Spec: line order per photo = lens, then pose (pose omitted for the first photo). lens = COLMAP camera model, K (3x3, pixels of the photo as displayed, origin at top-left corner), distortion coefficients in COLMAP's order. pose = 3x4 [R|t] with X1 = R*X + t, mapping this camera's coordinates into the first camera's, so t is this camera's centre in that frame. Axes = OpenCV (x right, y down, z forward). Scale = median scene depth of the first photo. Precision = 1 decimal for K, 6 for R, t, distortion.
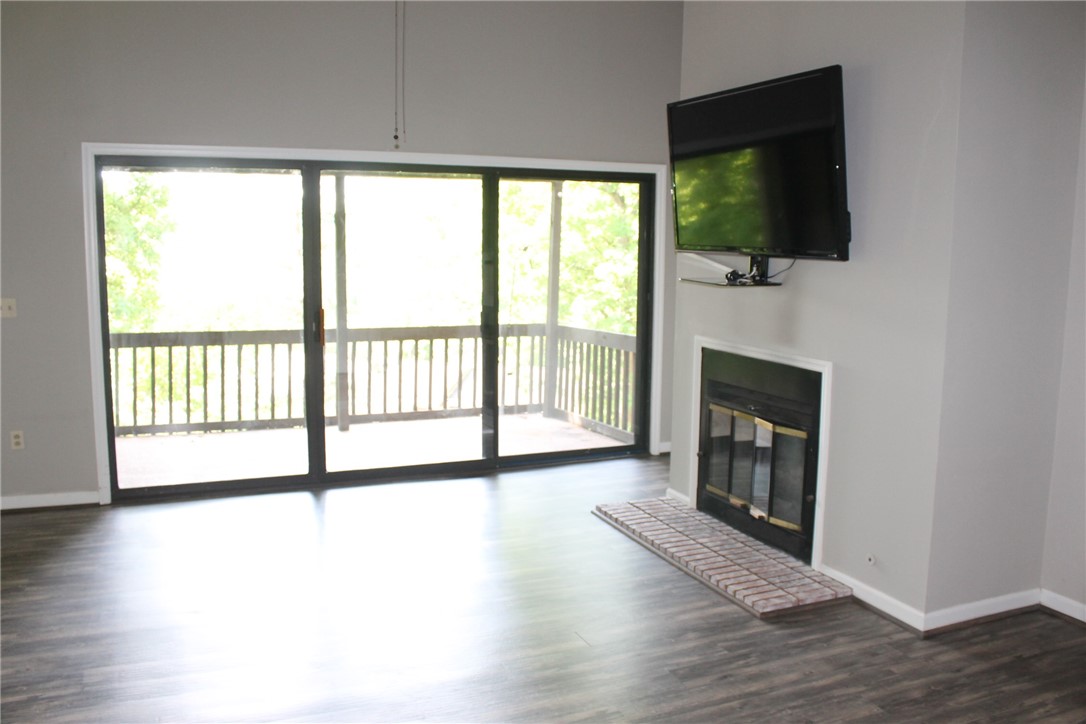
lens RADIAL K [[917.3, 0, 546.3], [0, 917.3, 367.1], [0, 0, 1]] dist [-0.168045, 0.153380]
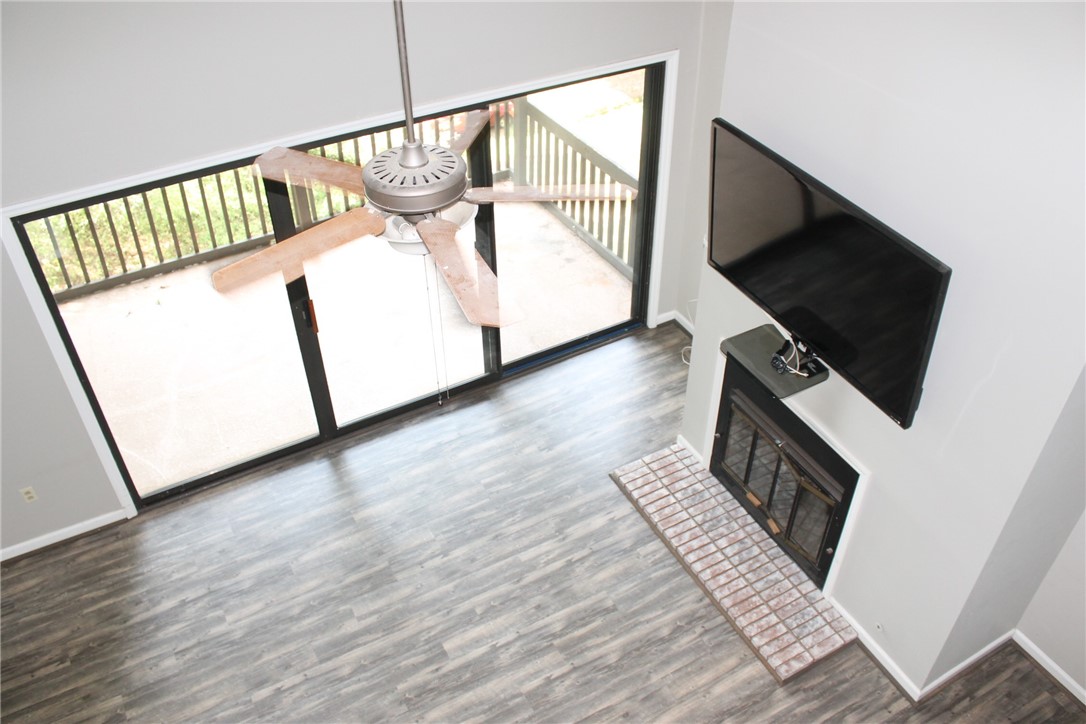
lens RADIAL K [[917.3, 0, 546.3], [0, 917.3, 367.1], [0, 0, 1]] dist [-0.168045, 0.153380]
pose [[0.994782, -0.078124, 0.065622, -0.093257], [0.031219, 0.845405, 0.533212, -0.579650], [-0.097134, -0.528381, 0.843433, 0.216270]]
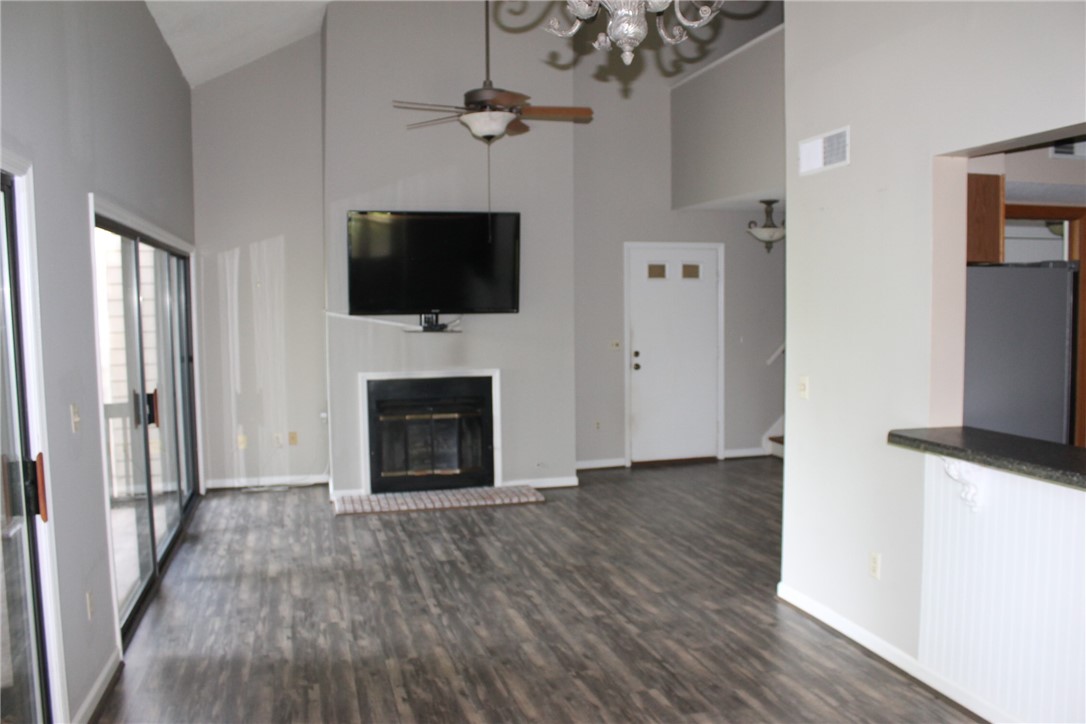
lens RADIAL K [[917.3, 0, 546.3], [0, 917.3, 367.1], [0, 0, 1]] dist [-0.168045, 0.153380]
pose [[0.141192, -0.086628, 0.986185, -1.328659], [0.155254, 0.985775, 0.064365, -0.100529], [-0.977733, 0.144022, 0.152633, 0.547882]]
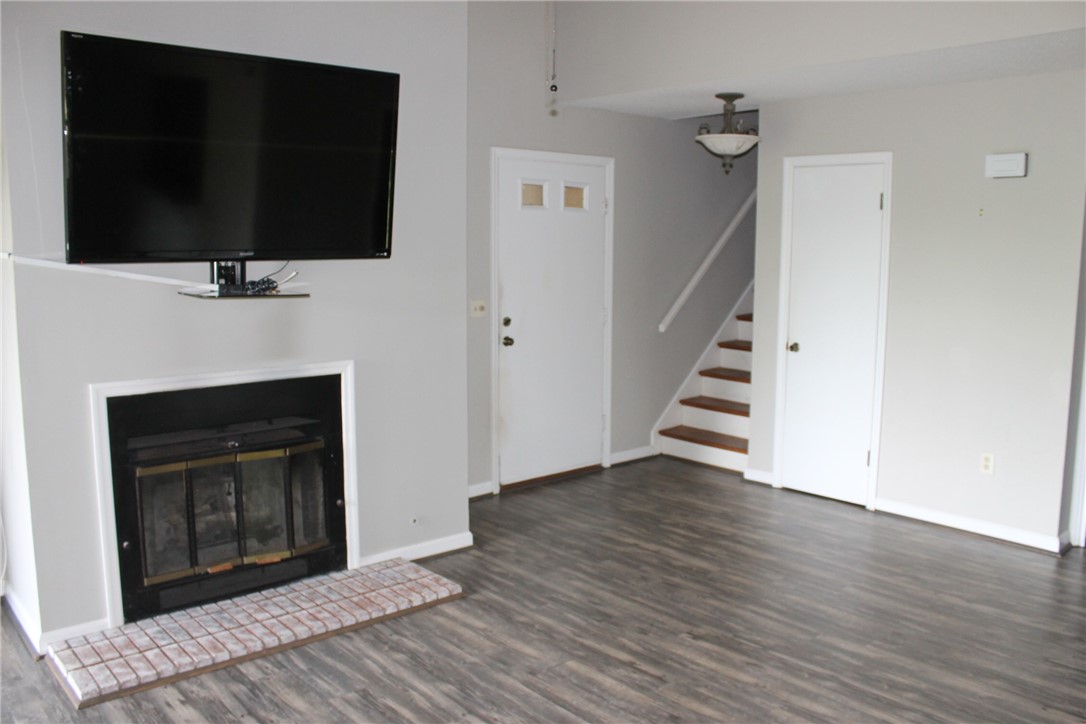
lens RADIAL K [[917.3, 0, 546.3], [0, 917.3, 367.1], [0, 0, 1]] dist [-0.168045, 0.153380]
pose [[-0.309093, -0.143116, 0.940202, -0.624814], [0.127062, 0.973535, 0.189962, -0.144111], [-0.942505, 0.178180, -0.282728, 0.956119]]
